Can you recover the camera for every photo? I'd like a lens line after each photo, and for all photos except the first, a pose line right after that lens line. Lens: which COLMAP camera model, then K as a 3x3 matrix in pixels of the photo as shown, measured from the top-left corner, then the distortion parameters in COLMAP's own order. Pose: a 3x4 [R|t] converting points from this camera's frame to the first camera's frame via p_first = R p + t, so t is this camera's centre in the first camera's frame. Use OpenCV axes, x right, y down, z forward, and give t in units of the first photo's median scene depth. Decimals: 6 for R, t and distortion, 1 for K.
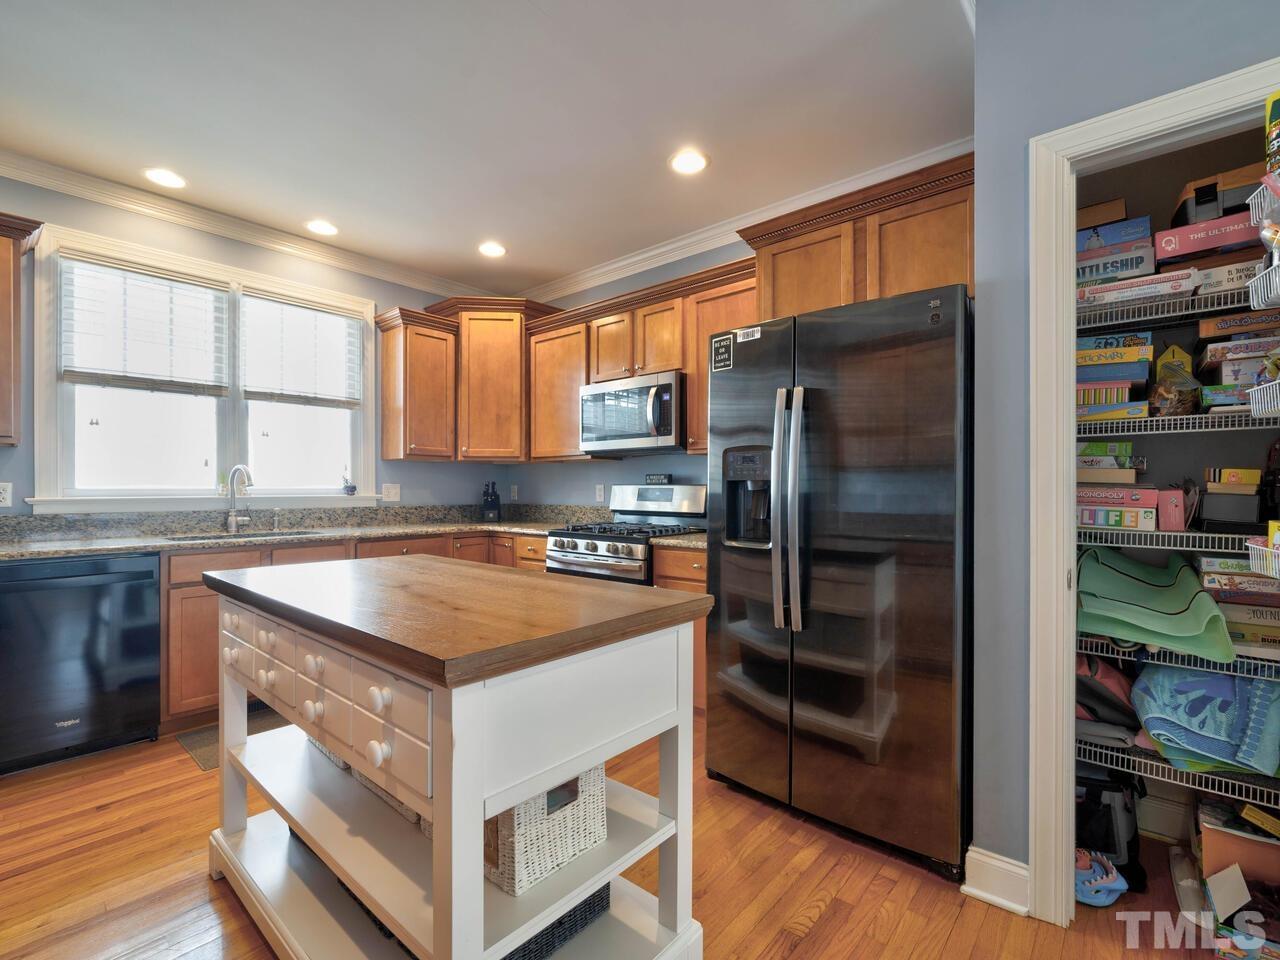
lens RADIAL K [[588.2, 0, 640.0], [0, 588.2, 480.0], [0, 0, 1]] dist [-0.003609, -0.000676]
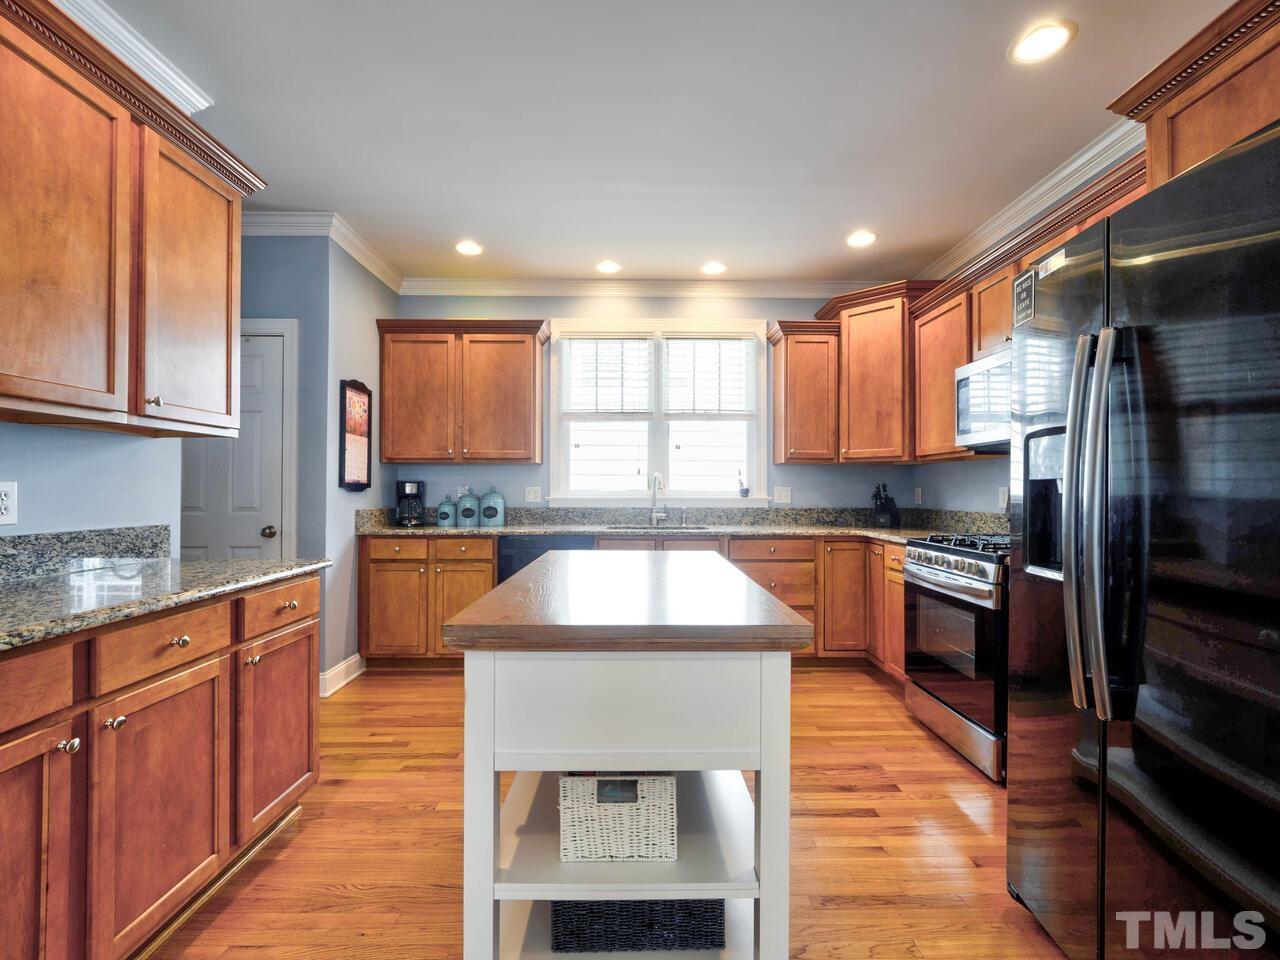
lens RADIAL K [[581.5, 0, 640.0], [0, 581.5, 480.0], [0, 0, 1]] dist [-0.010802, -0.000152]
pose [[0.661129, -0.013077, -0.750159, 0.202608], [0.008905, 0.999914, -0.009583, 0.002181], [0.750220, -0.000344, 0.661189, 0.112334]]
